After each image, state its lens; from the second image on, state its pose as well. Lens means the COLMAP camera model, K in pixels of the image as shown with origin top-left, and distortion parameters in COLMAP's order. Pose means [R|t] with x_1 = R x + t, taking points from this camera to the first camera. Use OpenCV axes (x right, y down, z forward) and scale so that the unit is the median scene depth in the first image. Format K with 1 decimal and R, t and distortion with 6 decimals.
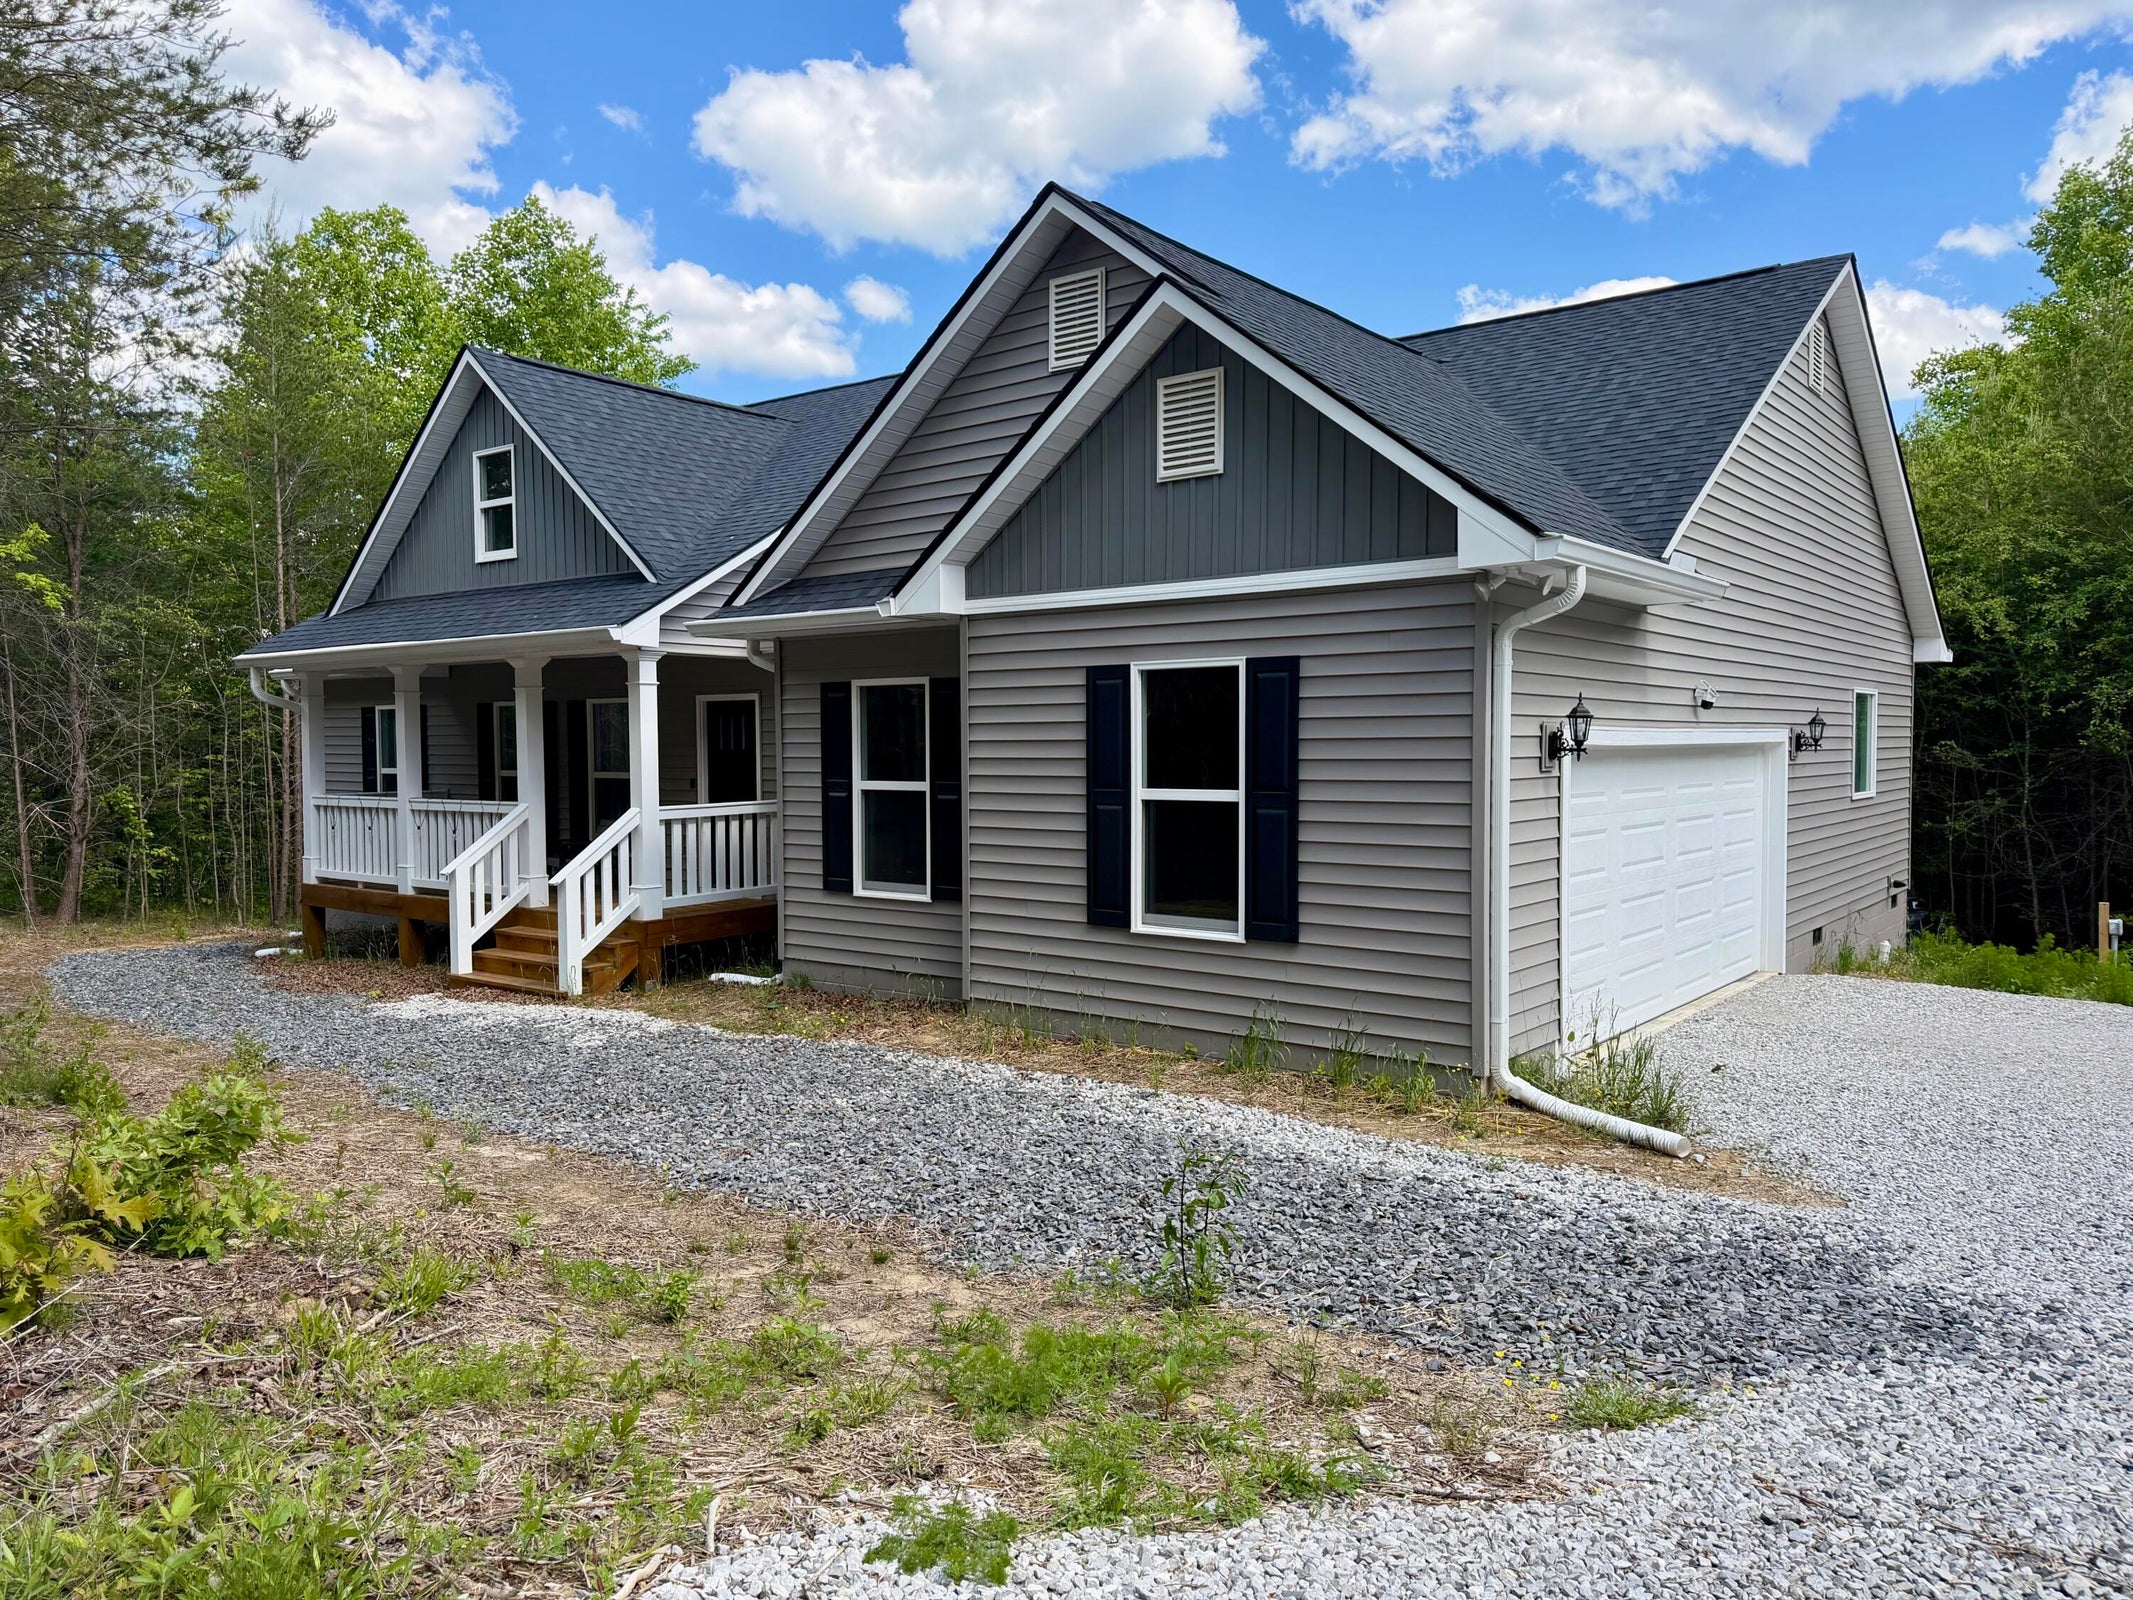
lens RADIAL K [[1495.5, 0, 1052.8], [0, 1495.5, 807.1], [0, 0, 1]] dist [0.062423, -0.071243]
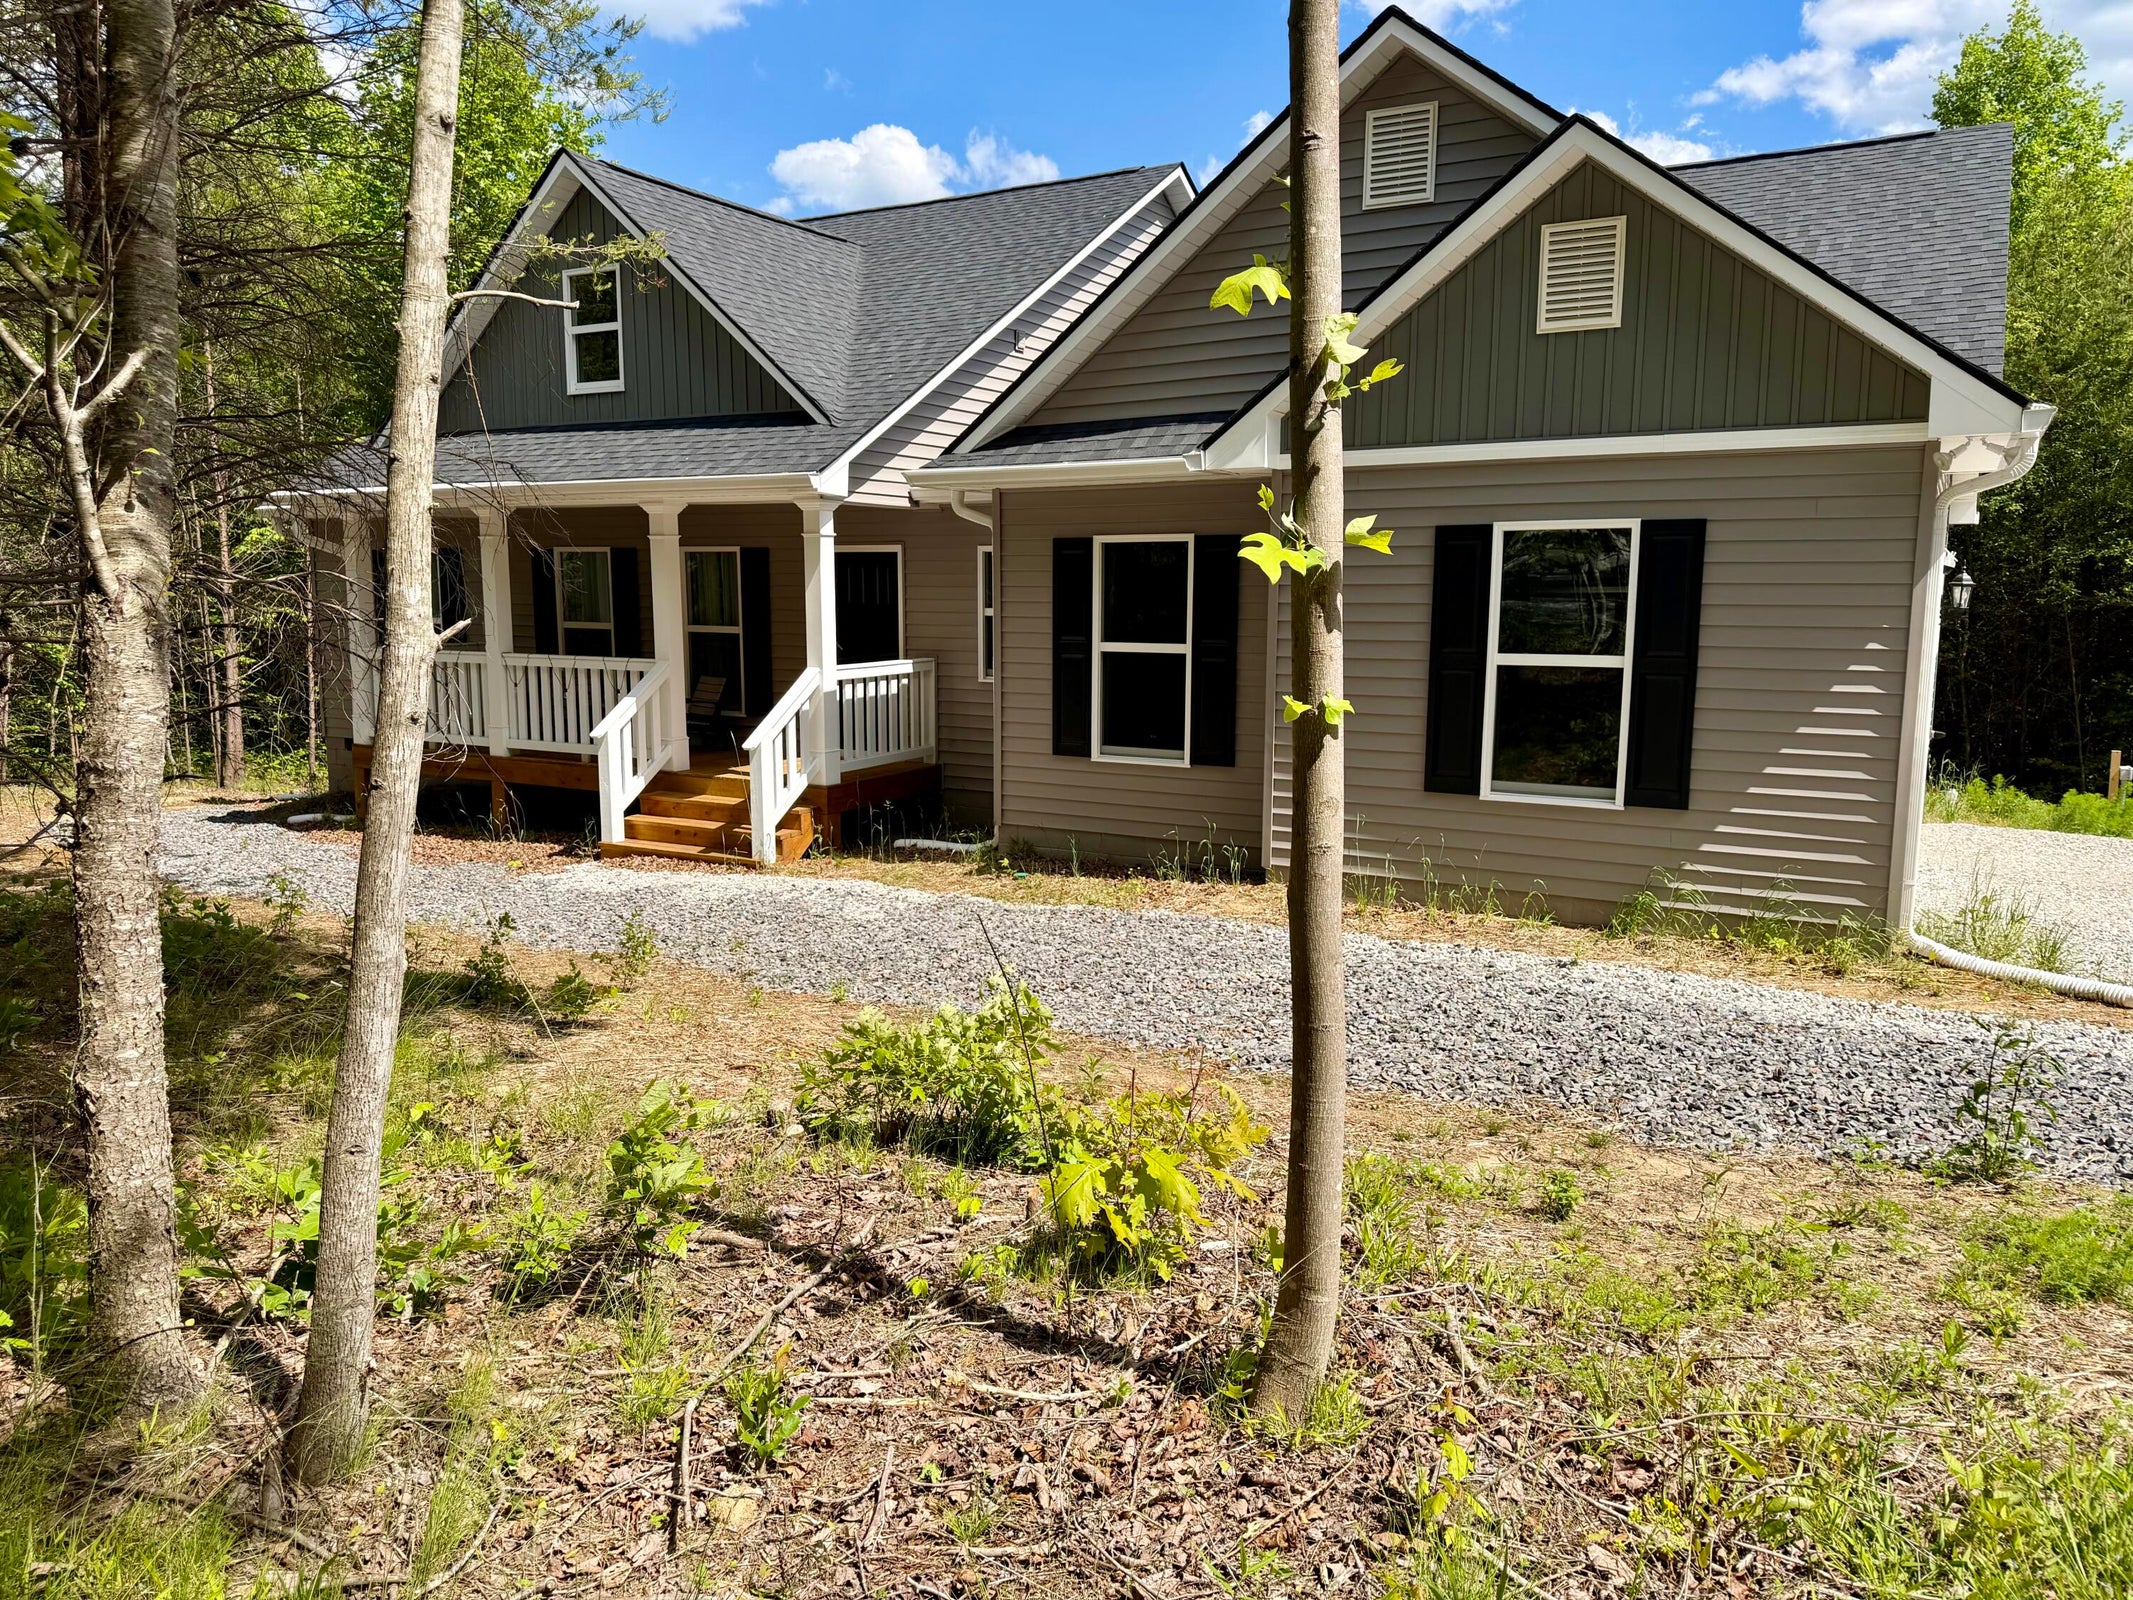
lens RADIAL K [[1495.5, 0, 1065.5], [0, 1495.5, 796.5], [0, 0, 1]] dist [0.062423, -0.071243]
pose [[0.990827, -0.010274, 0.134748, -0.281440], [-0.002530, 0.995521, 0.094508, -0.009209], [-0.135115, -0.093982, 0.986363, 0.042504]]
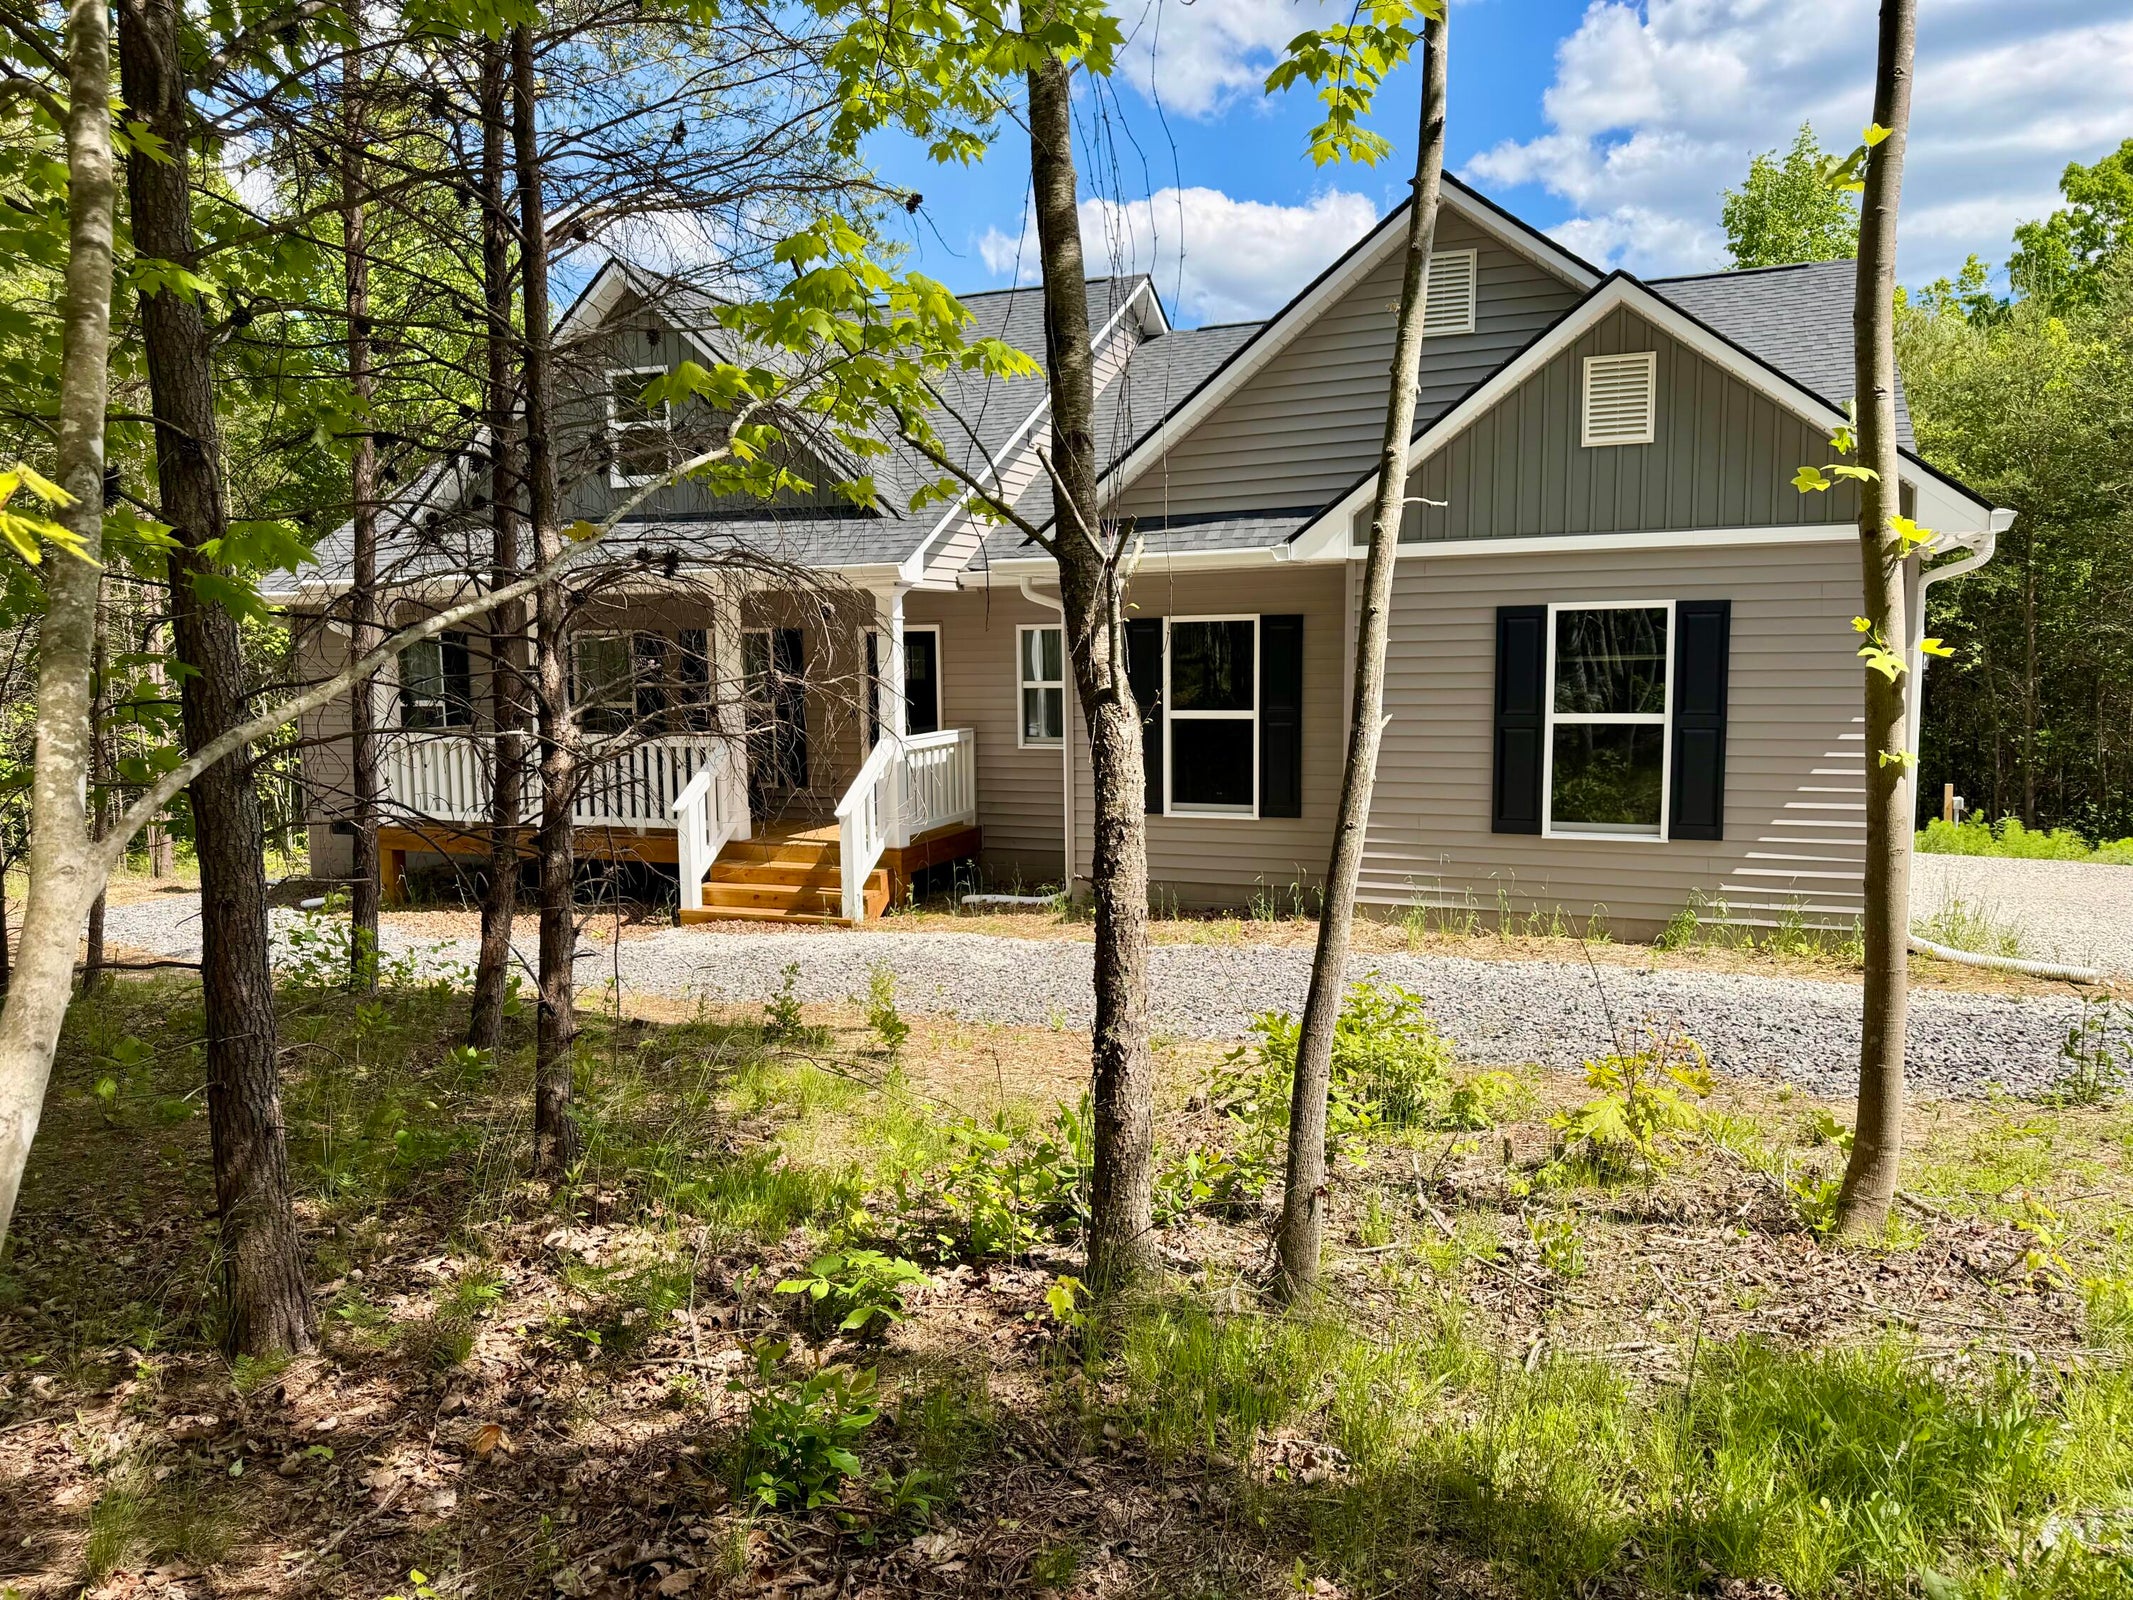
lens RADIAL K [[1495.5, 0, 1063.0], [0, 1495.5, 809.3], [0, 0, 1]] dist [0.062423, -0.071243]
pose [[0.966095, -0.036544, 0.255588, -0.480764], [0.021004, 0.997775, 0.063270, -0.016080], [-0.257331, -0.055756, 0.964713, -0.025235]]
